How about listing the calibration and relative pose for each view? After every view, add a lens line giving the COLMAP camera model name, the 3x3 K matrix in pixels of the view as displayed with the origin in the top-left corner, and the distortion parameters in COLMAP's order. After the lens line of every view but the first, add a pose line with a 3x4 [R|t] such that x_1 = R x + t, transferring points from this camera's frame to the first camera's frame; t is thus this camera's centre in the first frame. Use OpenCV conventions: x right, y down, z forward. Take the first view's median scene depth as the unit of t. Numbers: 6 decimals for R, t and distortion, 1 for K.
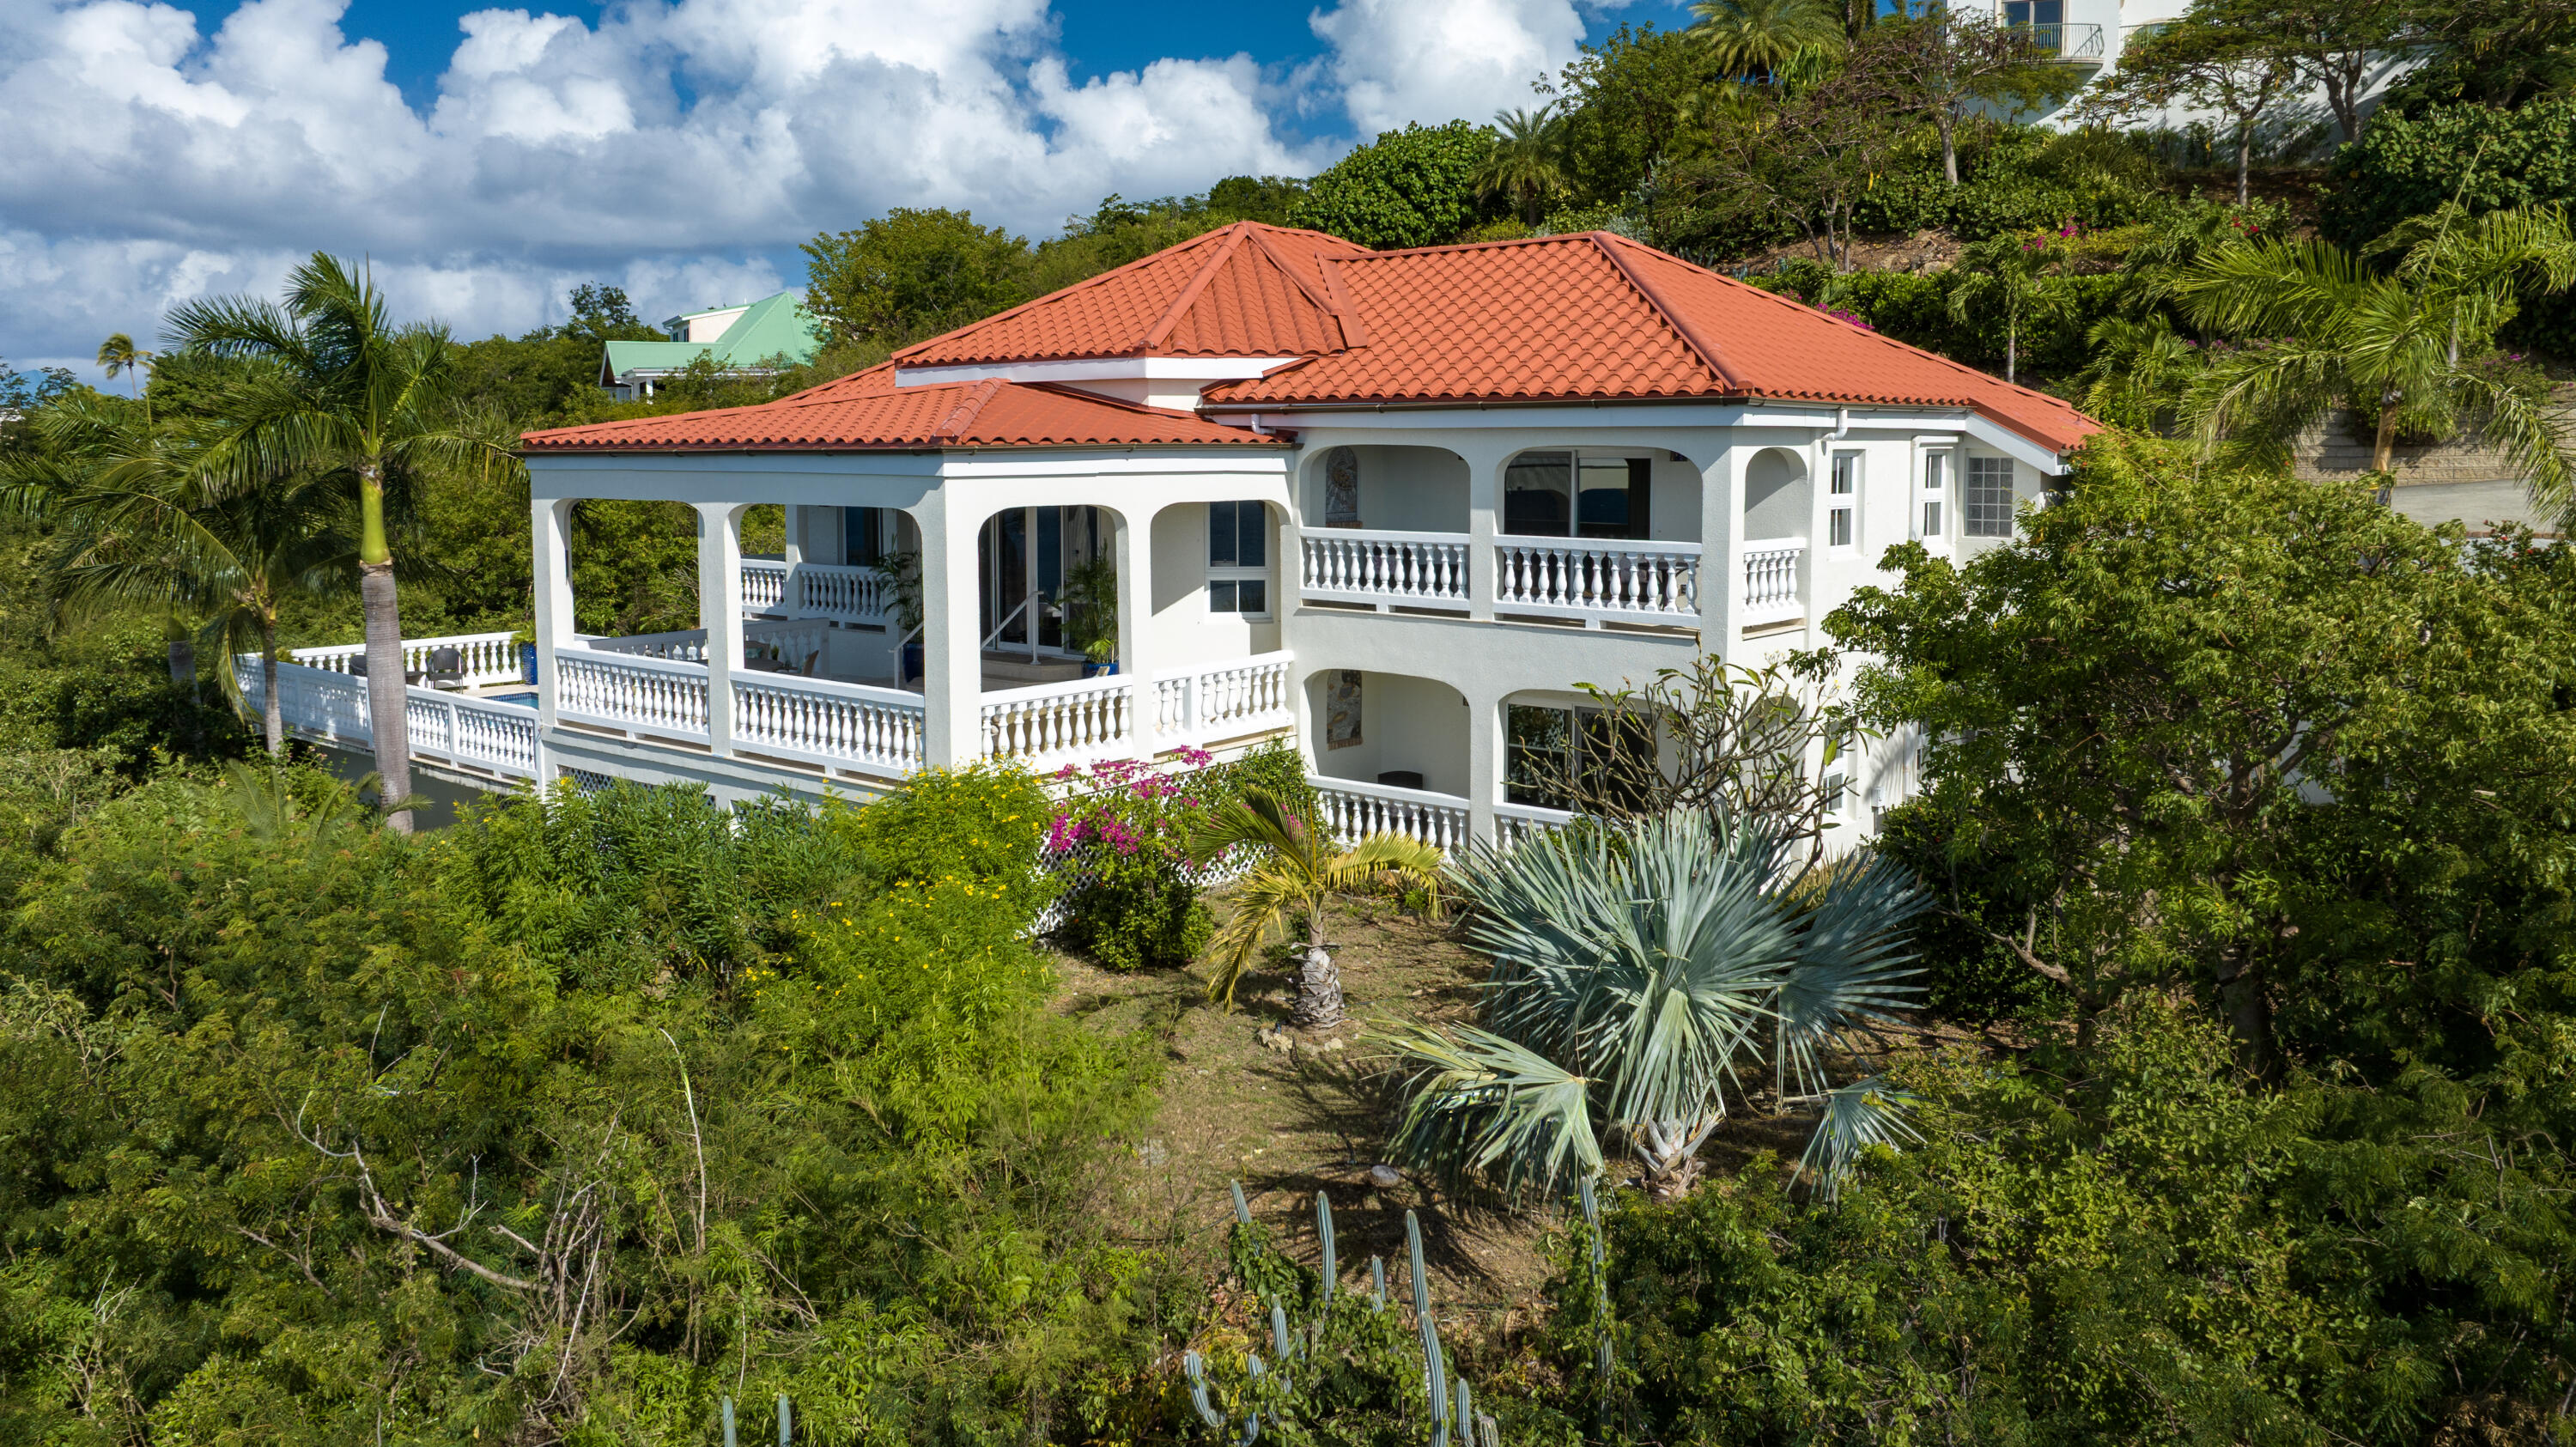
lens RADIAL K [[2049.5, 0, 1288.0], [0, 2049.5, 723.5], [0, 0, 1]] dist [-0.001417, -0.000704]
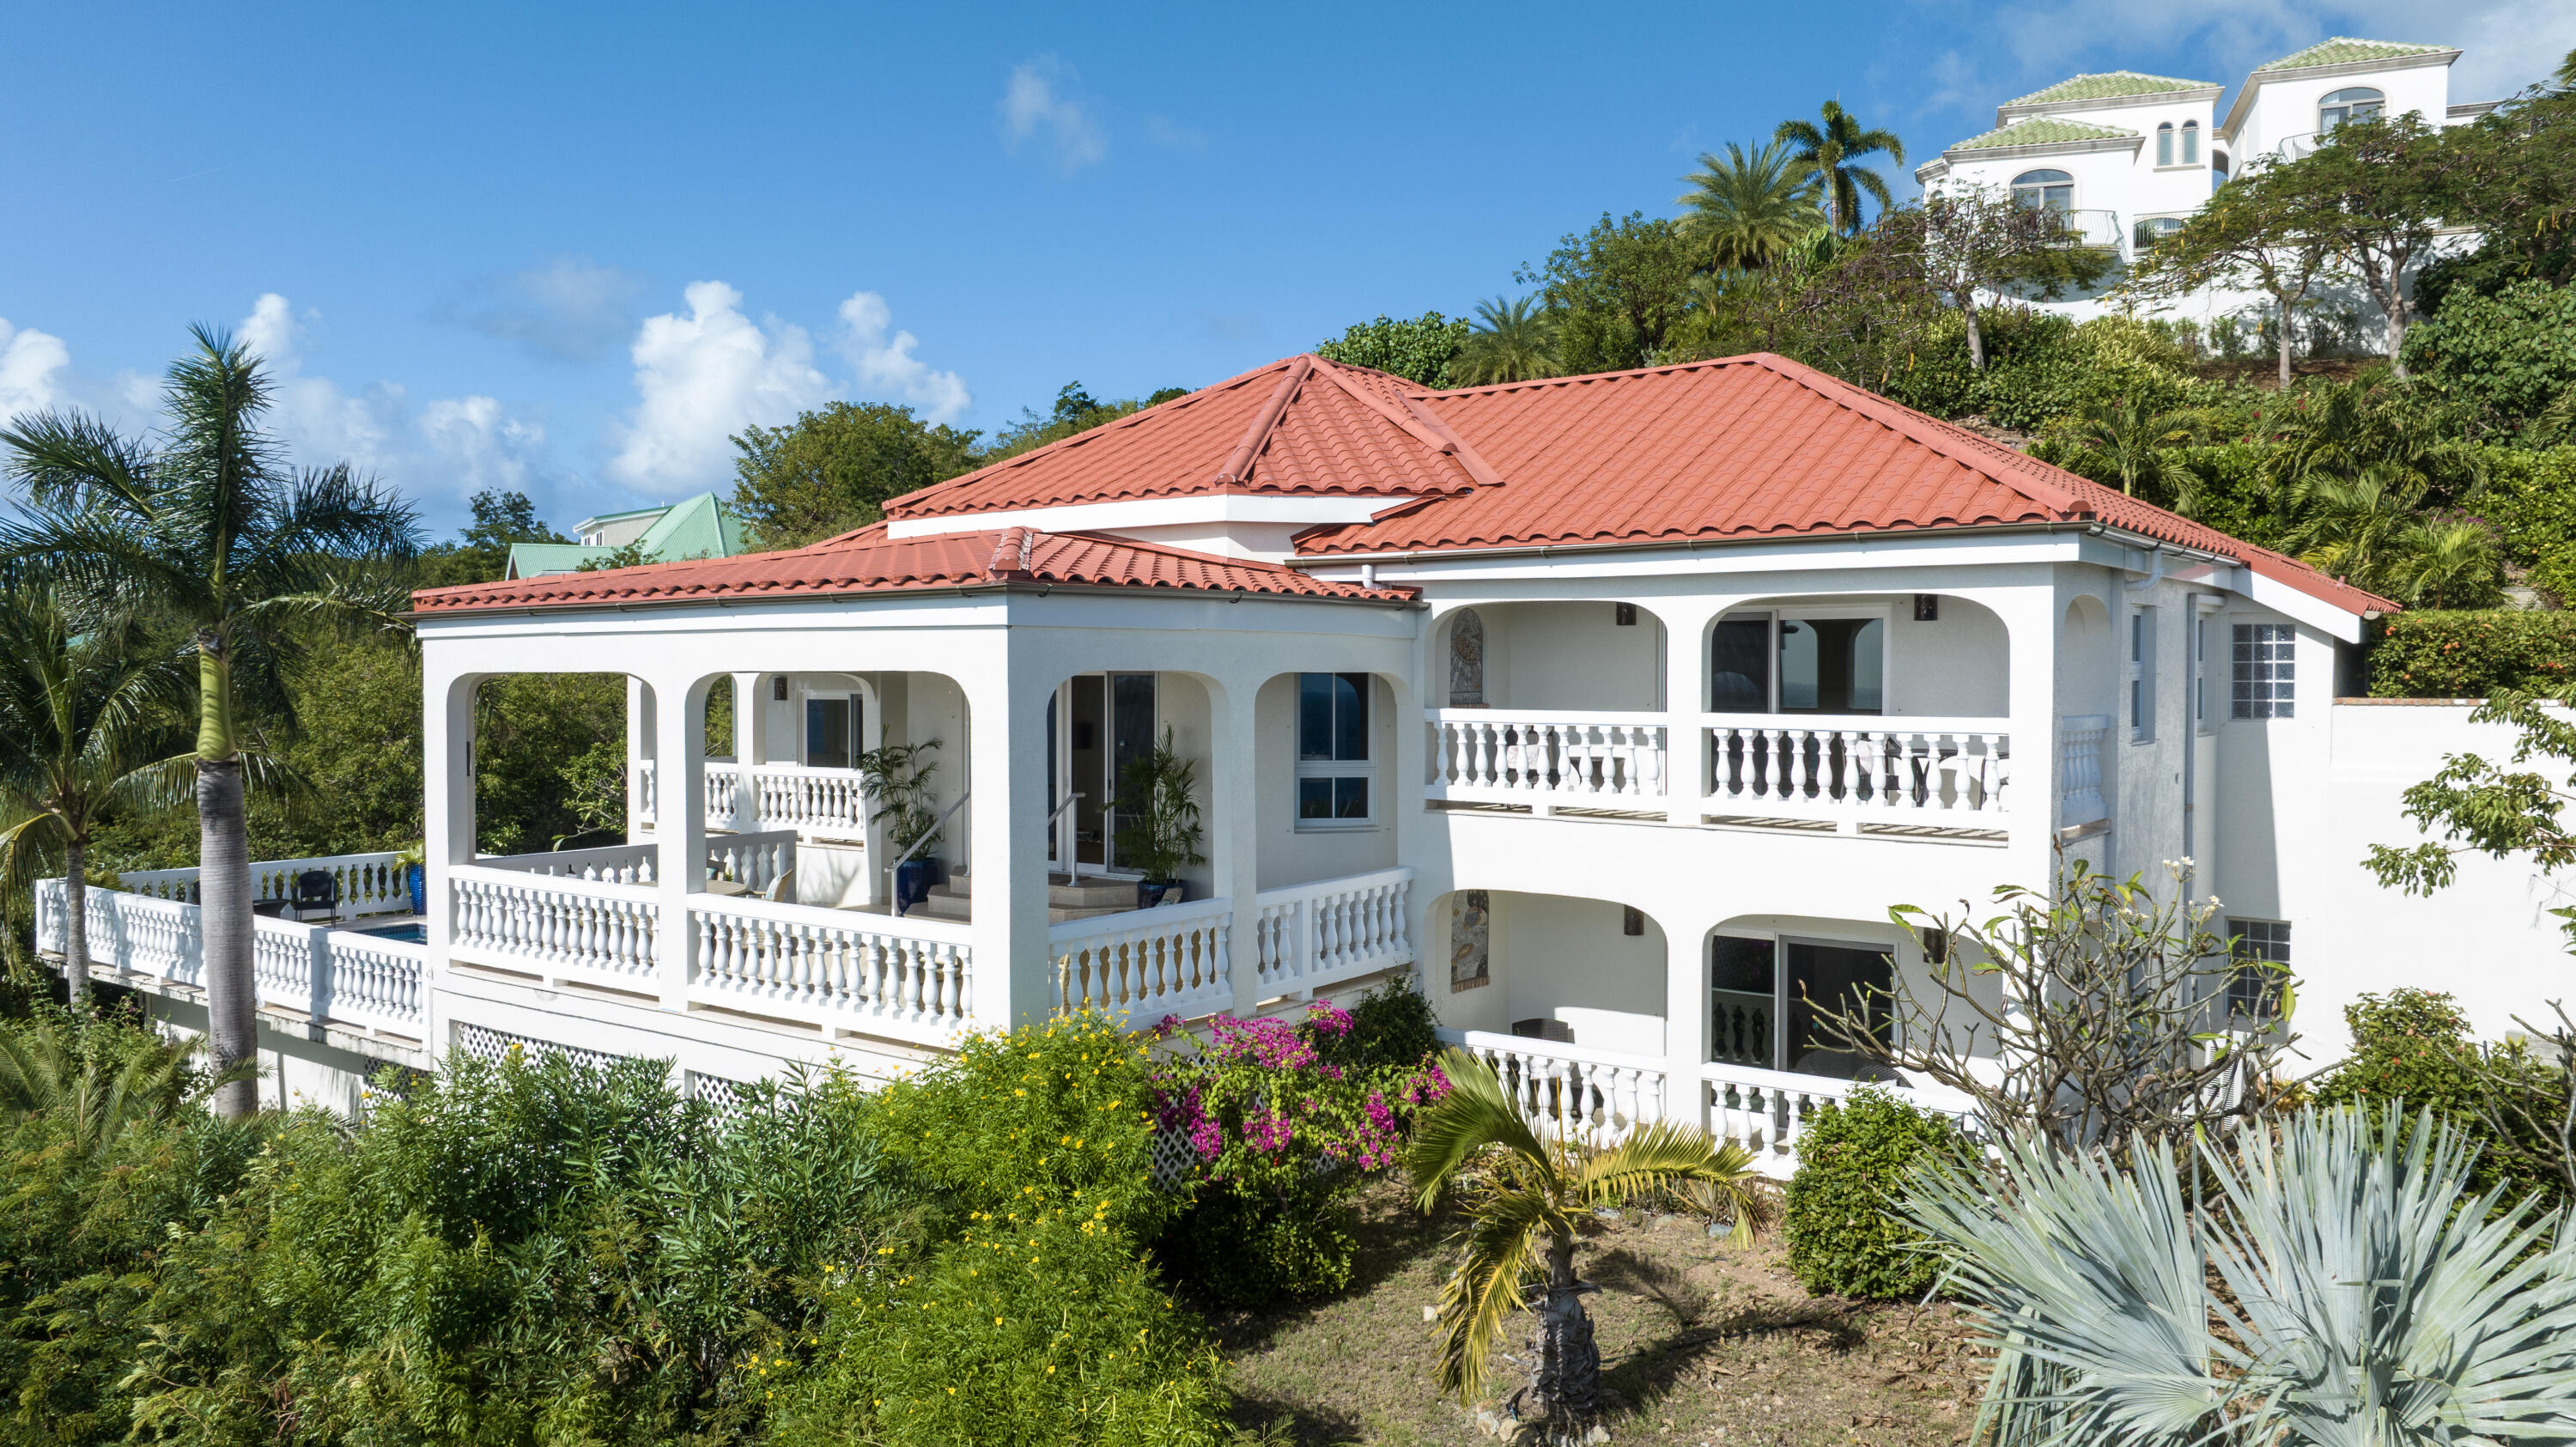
lens RADIAL K [[2049.5, 0, 1288.0], [0, 2049.5, 723.5], [0, 0, 1]] dist [-0.001417, -0.000704]
pose [[0.998876, -0.000809, 0.047385, -0.079984], [0.005952, 0.994080, -0.108486, -0.004926], [-0.047017, 0.108646, 0.992968, 0.214895]]
